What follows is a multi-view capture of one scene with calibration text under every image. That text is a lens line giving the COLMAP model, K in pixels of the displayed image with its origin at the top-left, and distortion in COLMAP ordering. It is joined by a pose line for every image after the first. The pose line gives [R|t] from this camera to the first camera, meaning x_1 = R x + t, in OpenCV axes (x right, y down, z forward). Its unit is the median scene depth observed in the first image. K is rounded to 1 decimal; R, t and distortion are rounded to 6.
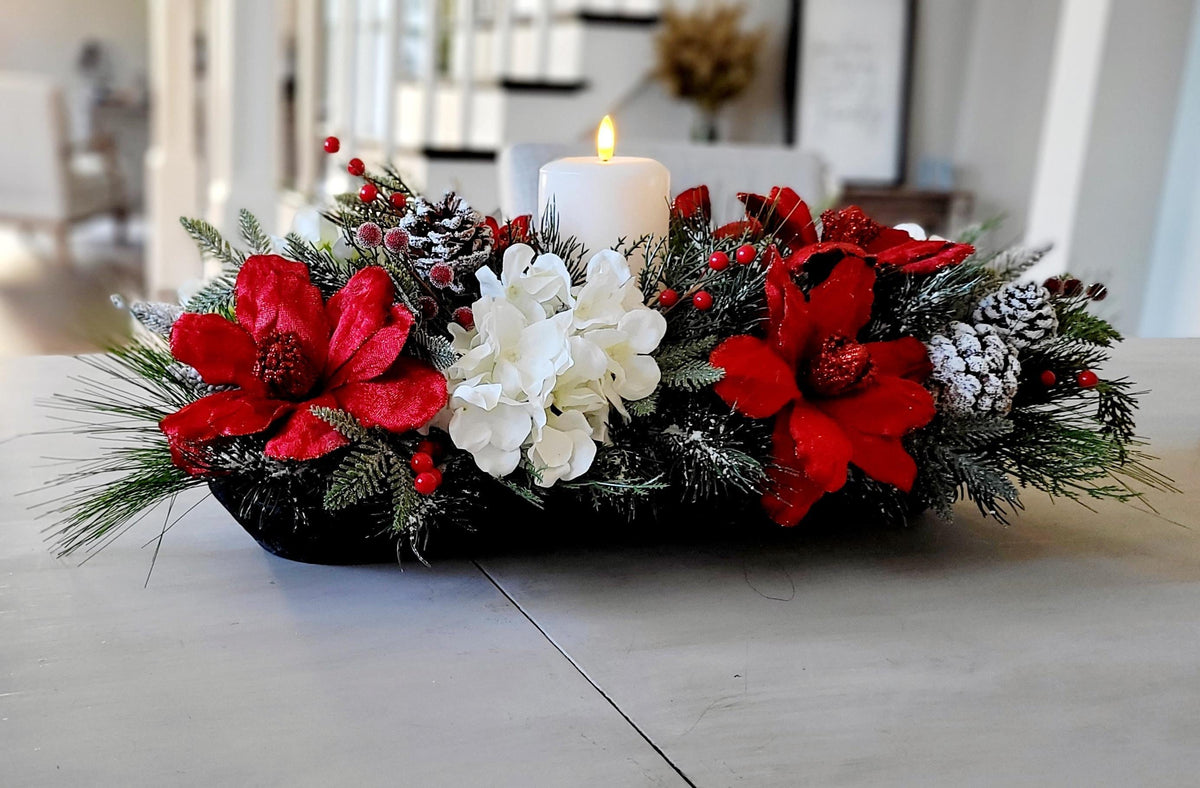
lens RADIAL K [[1215.8, 0, 431.8], [0, 1215.8, 438.9], [0, 0, 1]] dist [0.010508, 0.003989]
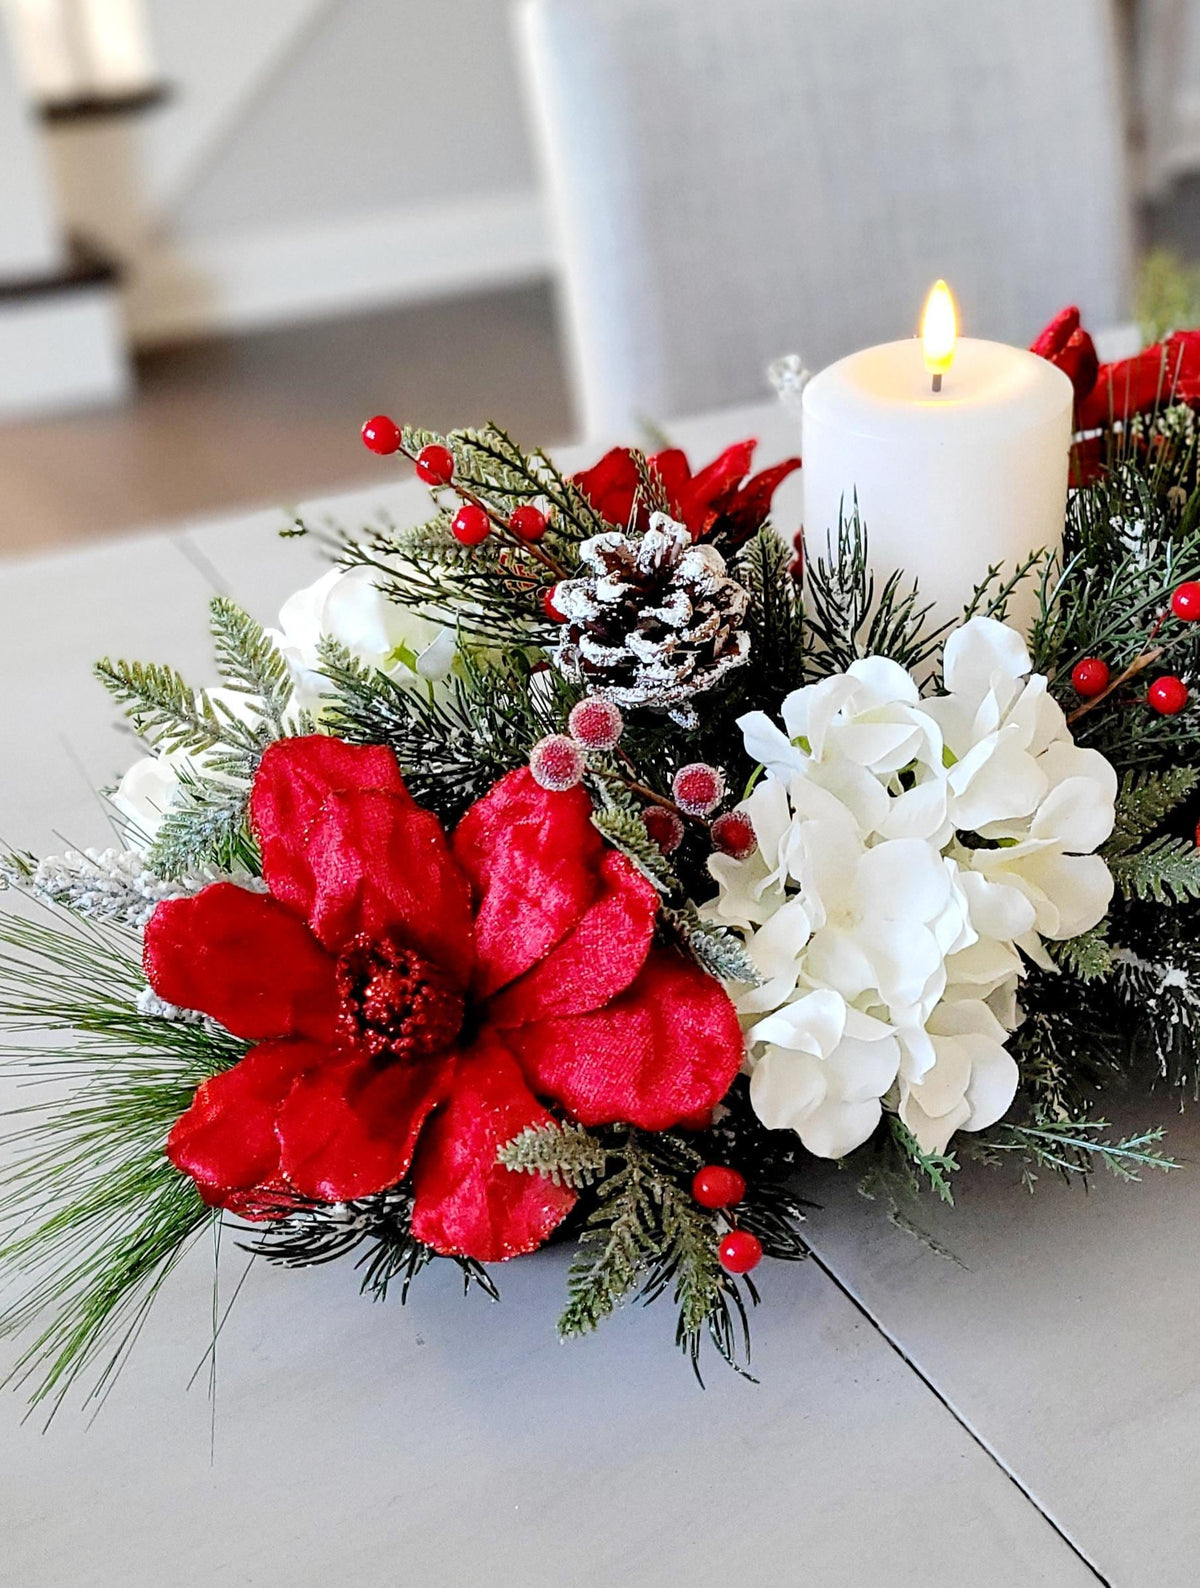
lens RADIAL K [[1878.5, 0, 603.2], [0, 1878.5, 959.5], [0, 0, 1]] dist [0.001256, 0.029304]
pose [[0.983222, -0.150600, 0.102924, -0.106985], [0.104469, 0.927446, 0.359070, -0.316480], [-0.149532, -0.342293, 0.927618, 0.265480]]
